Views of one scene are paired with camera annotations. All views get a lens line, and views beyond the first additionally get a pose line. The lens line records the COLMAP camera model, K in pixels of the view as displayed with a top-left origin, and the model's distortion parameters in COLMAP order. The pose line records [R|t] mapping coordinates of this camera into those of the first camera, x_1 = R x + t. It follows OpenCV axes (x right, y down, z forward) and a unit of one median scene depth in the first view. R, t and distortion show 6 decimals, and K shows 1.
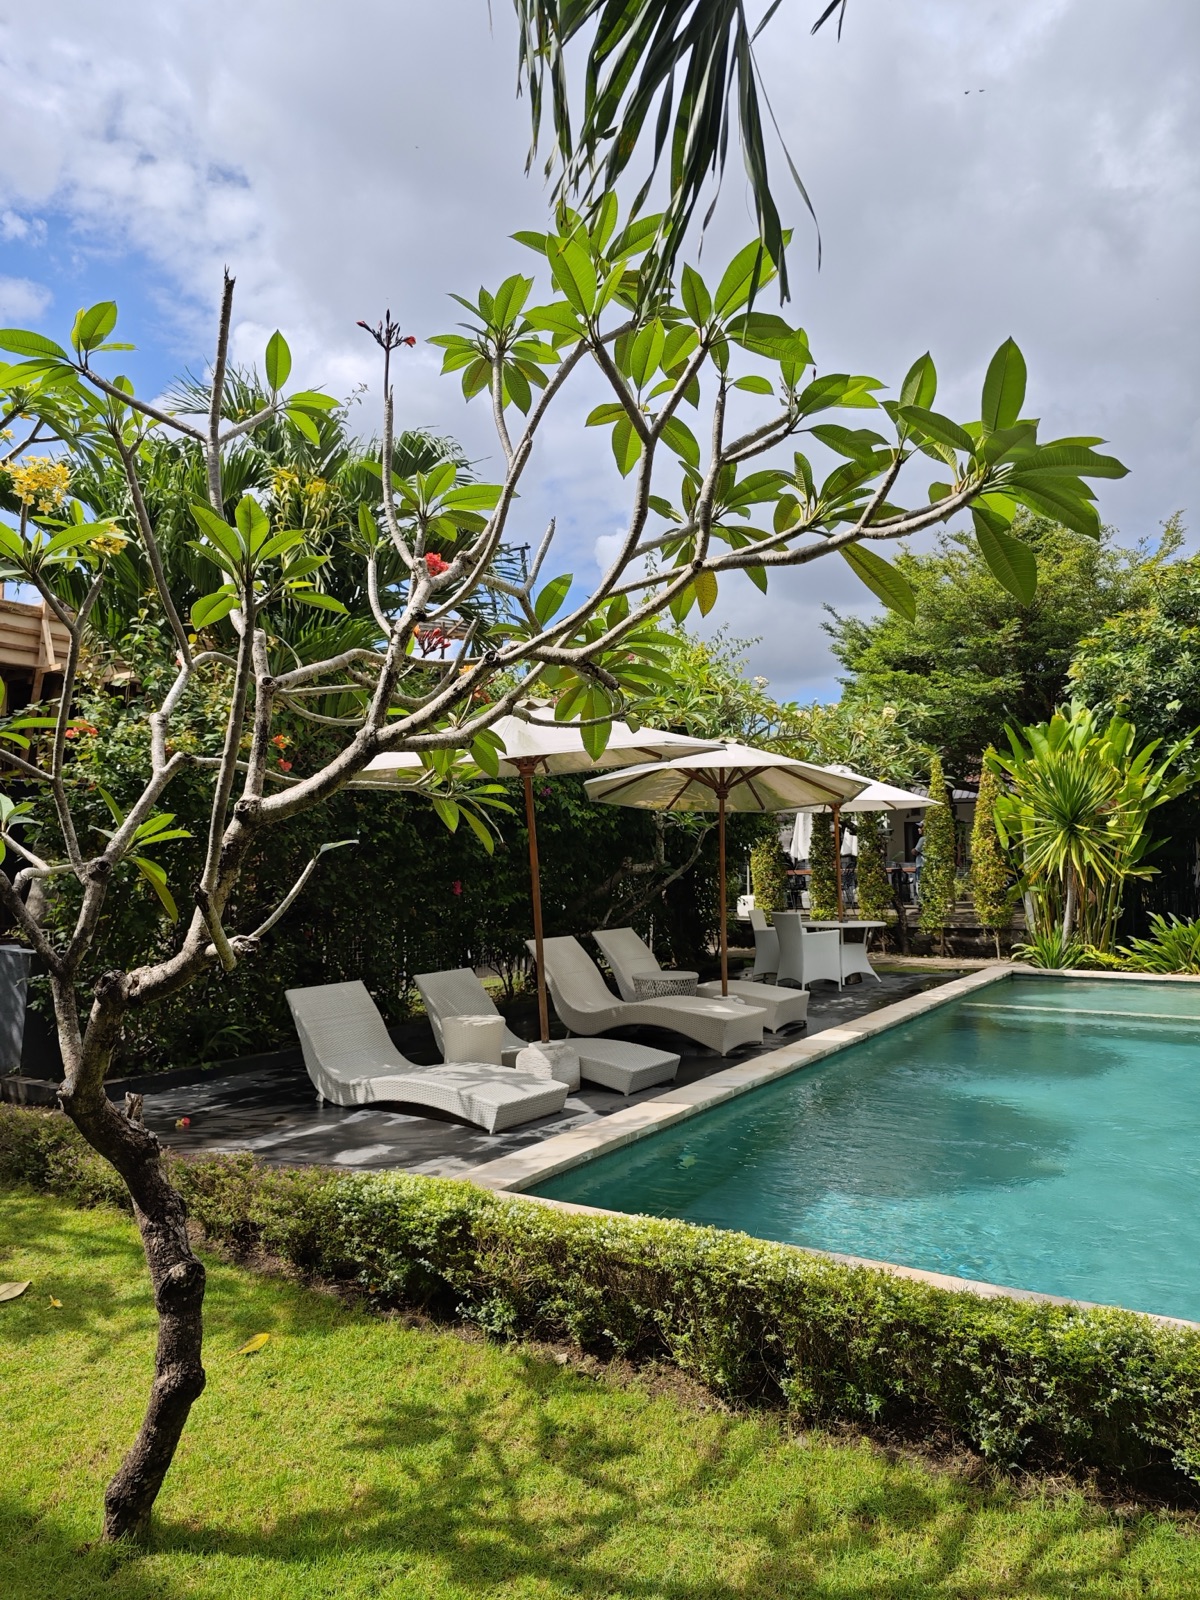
lens RADIAL K [[1098.3, 0, 605.7], [0, 1098.3, 801.6], [0, 0, 1]] dist [-0.004633, -0.001995]
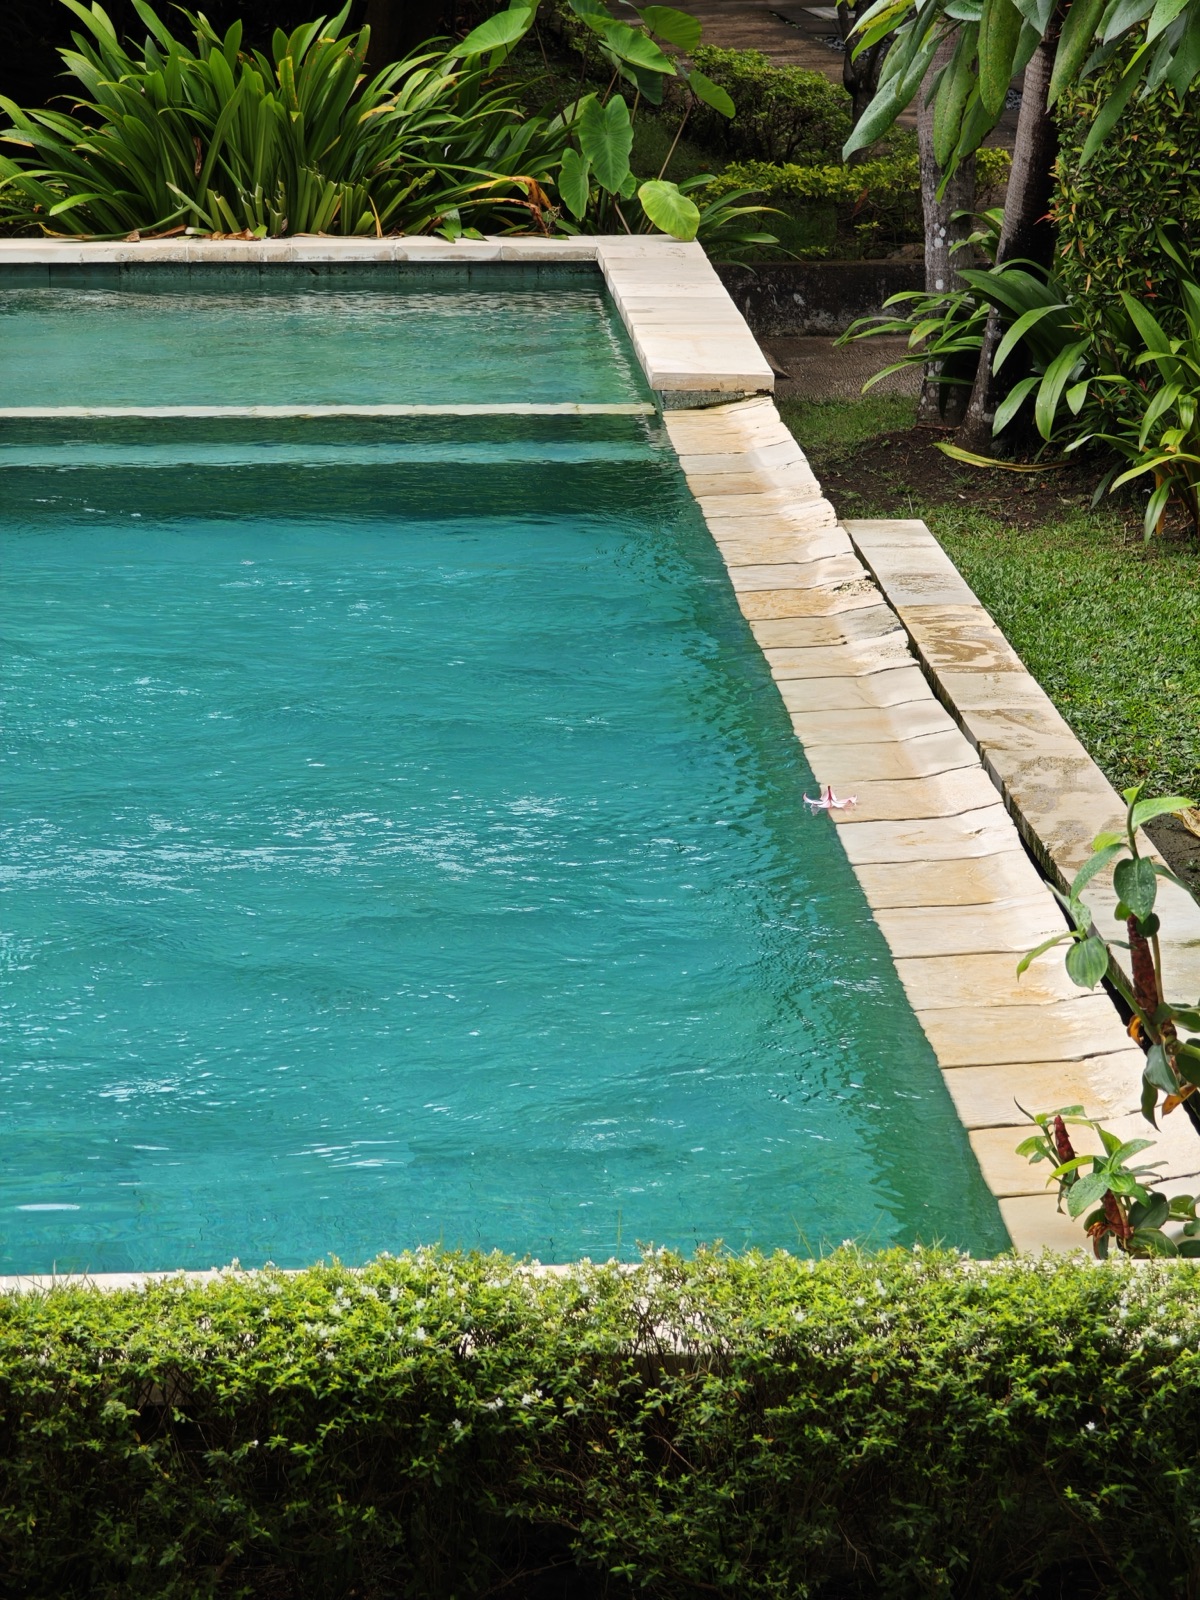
lens RADIAL K [[5603.5, 0, 597.8], [0, 5603.5, 801.6], [0, 0, 1]] dist [0.087881, 0.000000]
pose [[0.828559, -0.111168, 0.548755, -0.136165], [-0.036296, 0.967365, 0.250774, -0.049831], [-0.558725, -0.227699, 0.797484, -0.146526]]
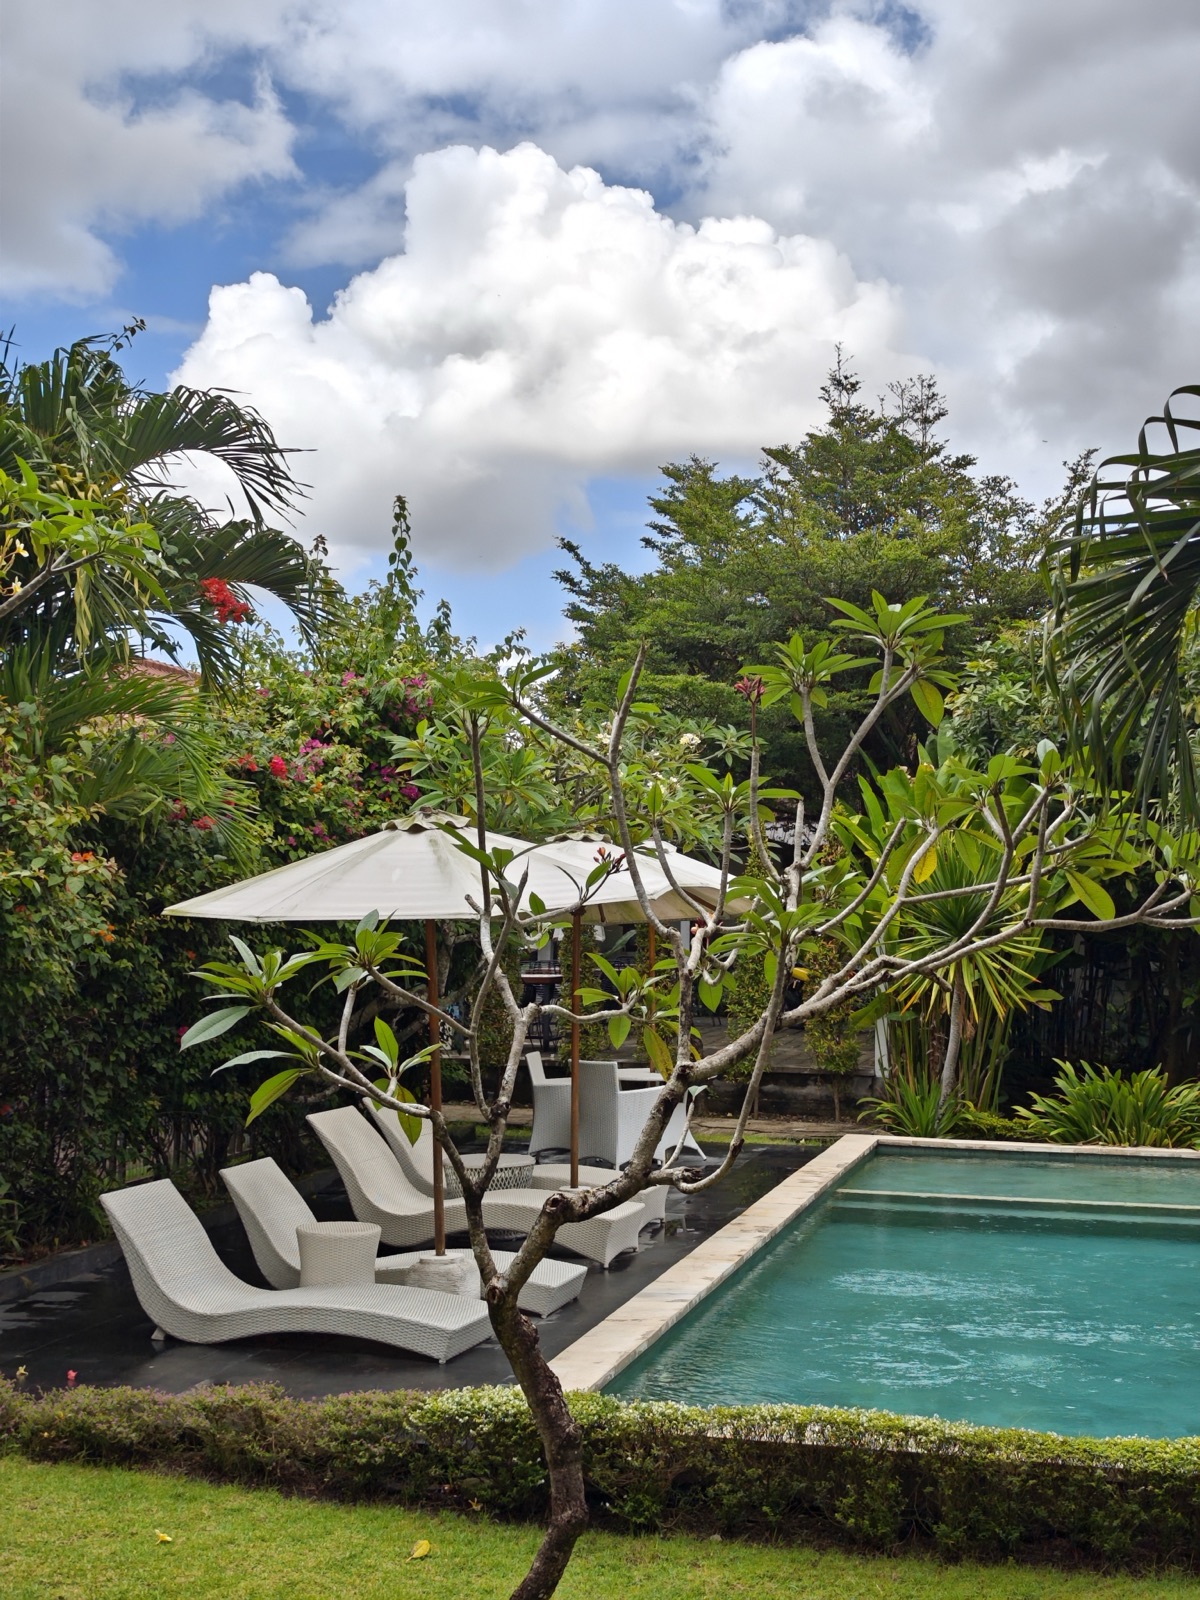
lens RADIAL K [[2200.7, 0, 598.6], [0, 2200.7, 798.8], [0, 0, 1]] dist [0.042056, 0.000000]
pose [[0.953268, 0.035794, 0.299999, -0.238719], [-0.038742, 0.999242, 0.003882, -0.065679], [-0.299633, -0.015323, 0.953932, -0.299197]]
